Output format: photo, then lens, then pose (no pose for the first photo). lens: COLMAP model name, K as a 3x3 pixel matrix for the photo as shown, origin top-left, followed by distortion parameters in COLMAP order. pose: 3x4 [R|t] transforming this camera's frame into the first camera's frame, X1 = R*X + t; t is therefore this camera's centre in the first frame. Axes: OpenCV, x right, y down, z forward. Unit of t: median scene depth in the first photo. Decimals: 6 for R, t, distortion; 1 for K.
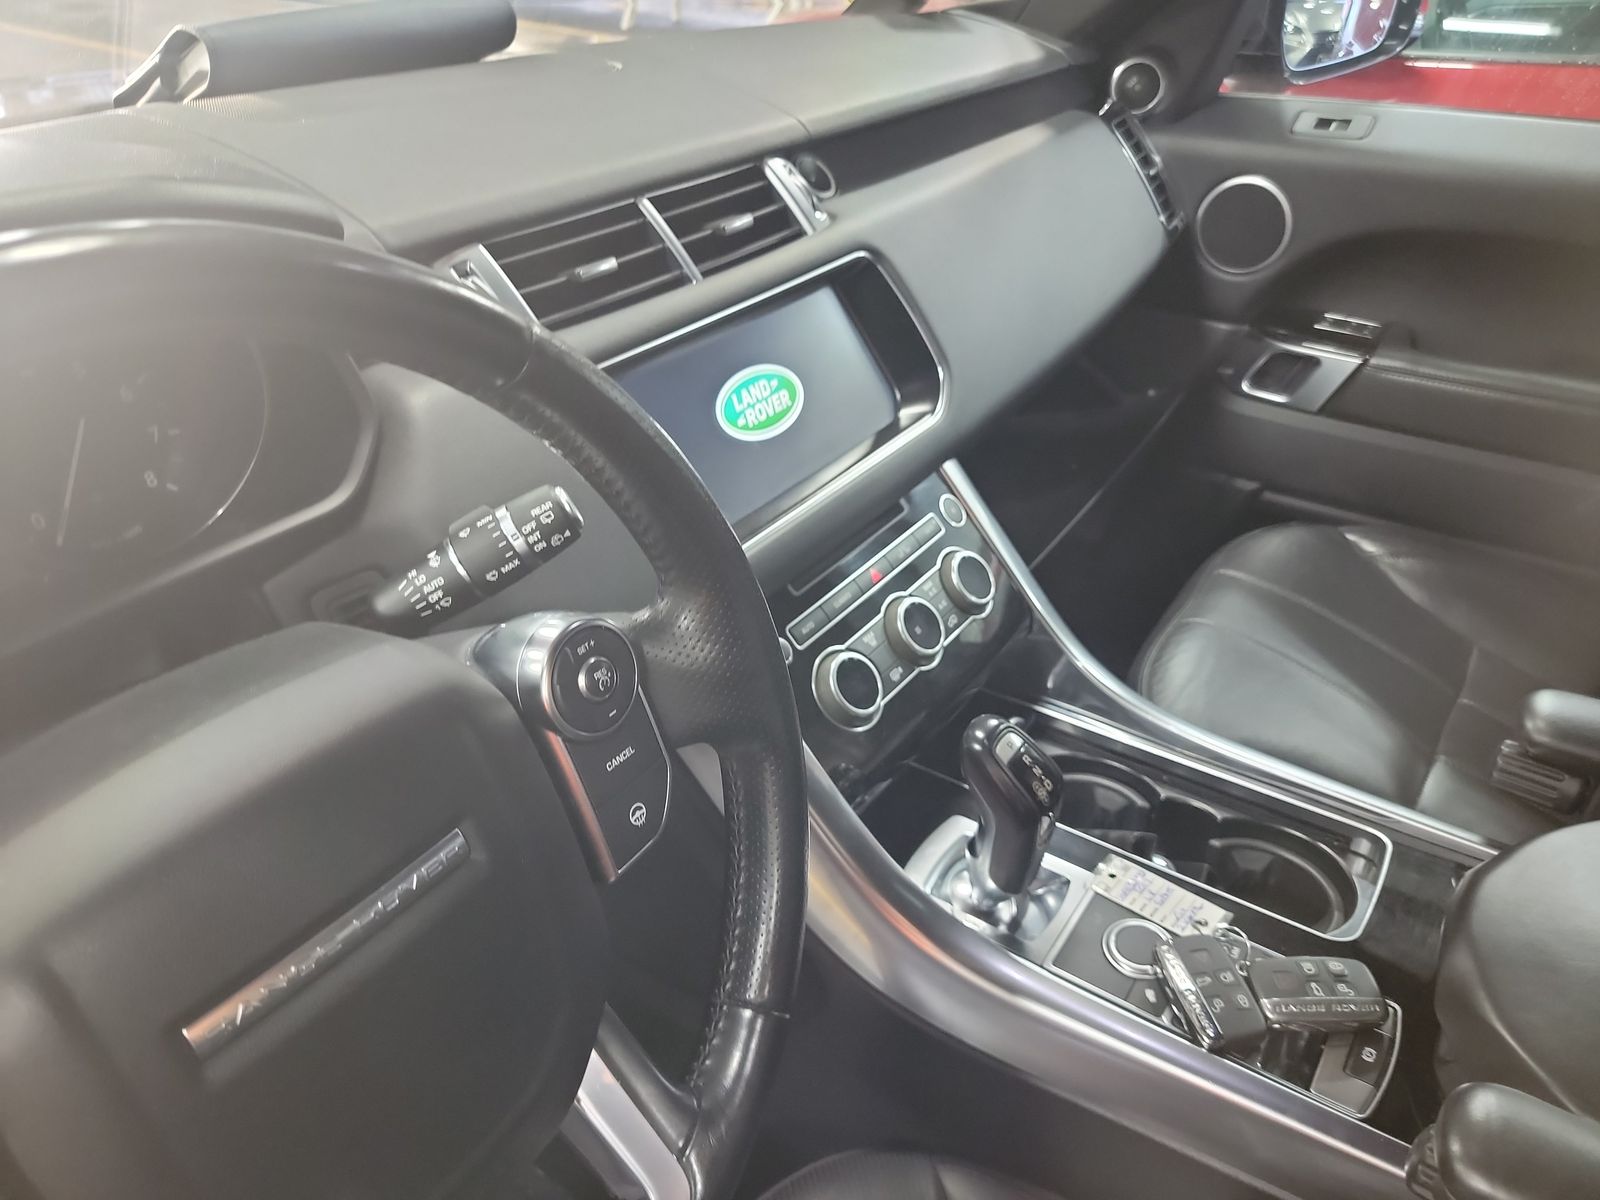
lens RADIAL K [[1115.4, 0, 800.0], [0, 1115.4, 600.0], [0, 0, 1]] dist [0.042817, -0.074896]
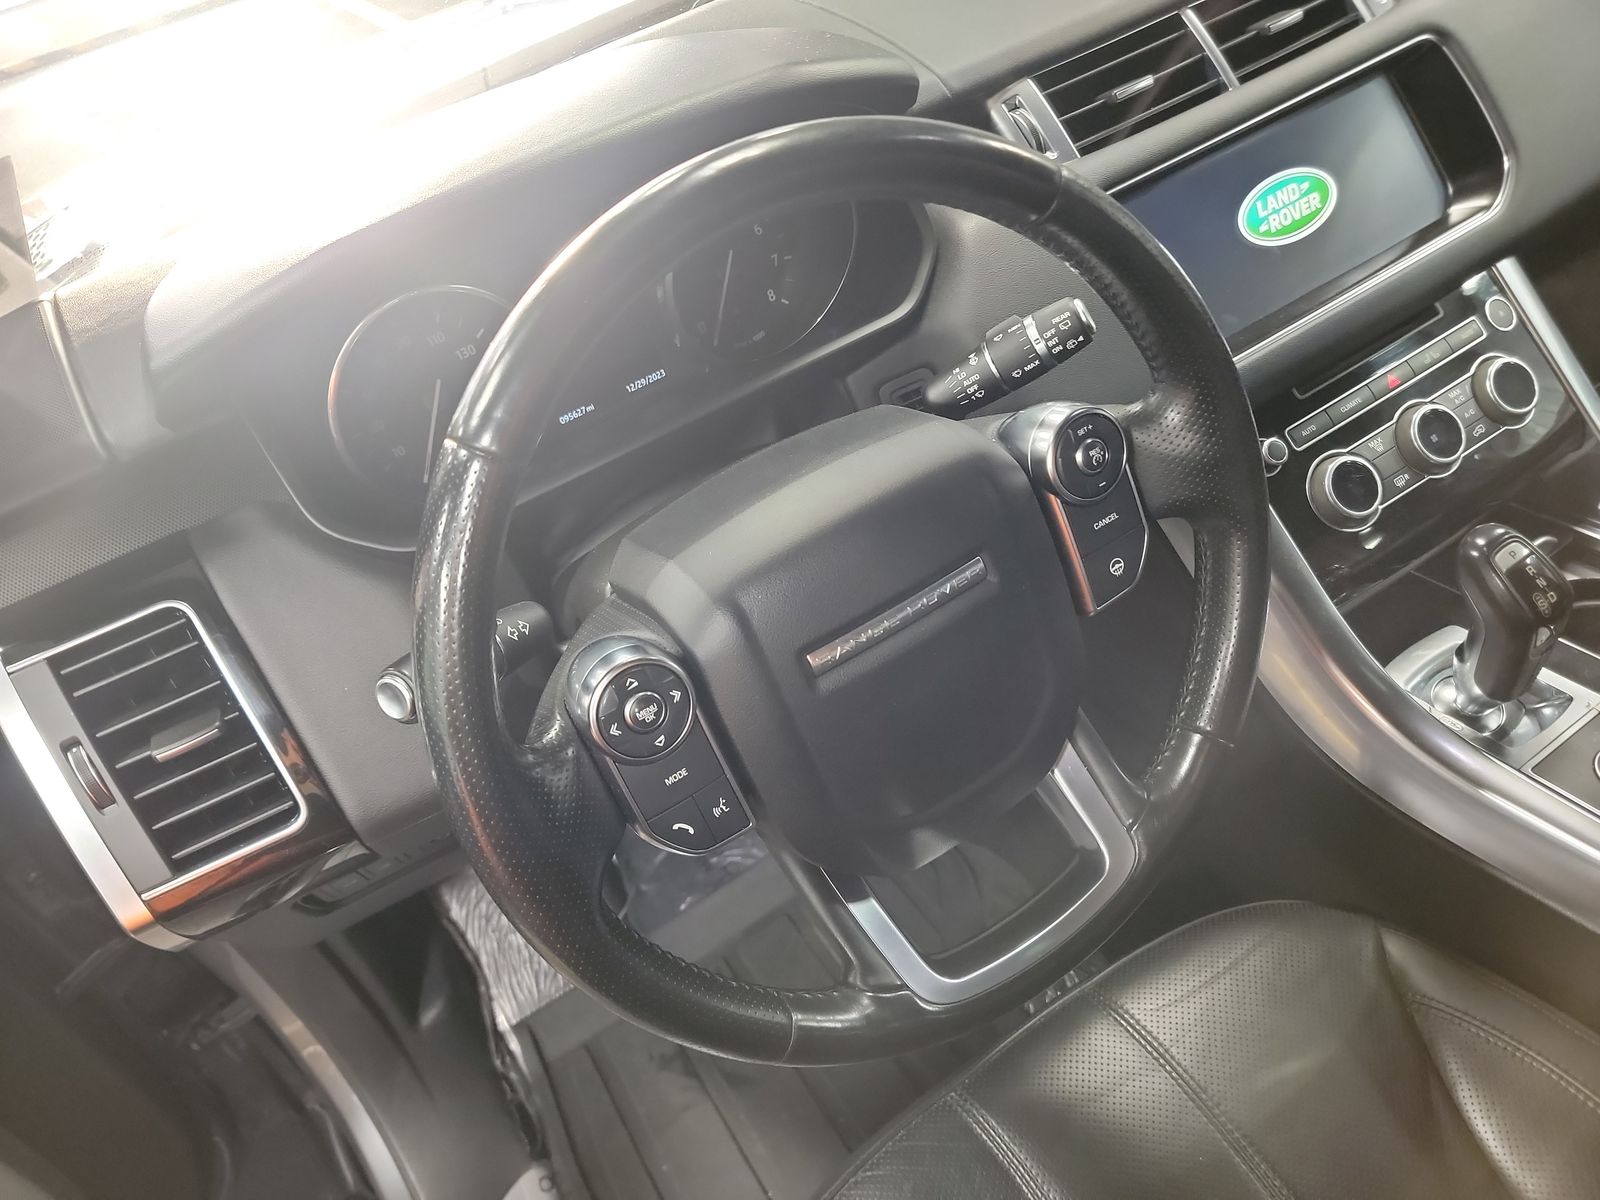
lens RADIAL K [[1028.2, 0, 805.1], [0, 1028.2, 579.5], [0, 0, 1]] dist [0.058983, -0.048563]
pose [[0.892215, 0.108271, -0.438441, 0.031447], [-0.032924, 0.983847, 0.175956, 0.006824], [0.450409, -0.142555, 0.881368, -0.110068]]
